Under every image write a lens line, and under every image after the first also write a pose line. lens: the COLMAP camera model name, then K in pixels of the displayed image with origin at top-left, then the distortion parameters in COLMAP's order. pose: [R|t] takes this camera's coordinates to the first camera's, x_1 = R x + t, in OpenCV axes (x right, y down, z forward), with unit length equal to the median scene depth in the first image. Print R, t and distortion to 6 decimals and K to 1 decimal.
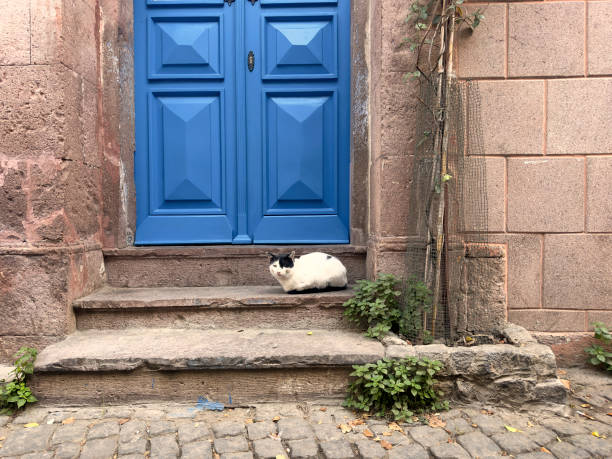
lens RADIAL K [[503.5, 0, 306.9], [0, 503.5, 246.5], [0, 0, 1]] dist [0.019844, -0.070698]
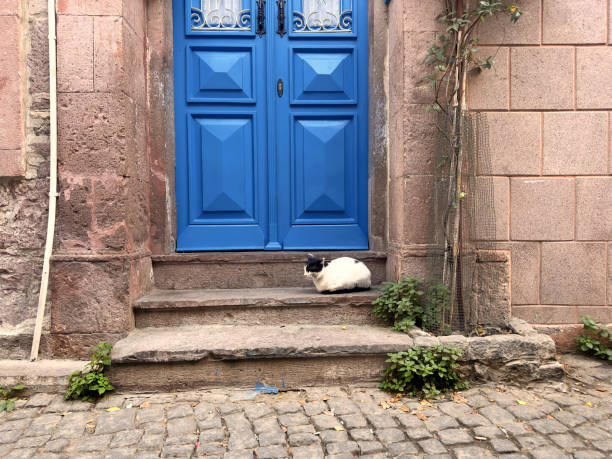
lens RADIAL K [[503.5, 0, 306.9], [0, 503.5, 246.5], [0, 0, 1]] dist [0.019844, -0.070698]
pose [[0.998772, -0.003099, 0.049443, -0.137497], [0.003294, 0.999987, -0.003870, -0.011137], [-0.049430, 0.004028, 0.998769, -0.157483]]
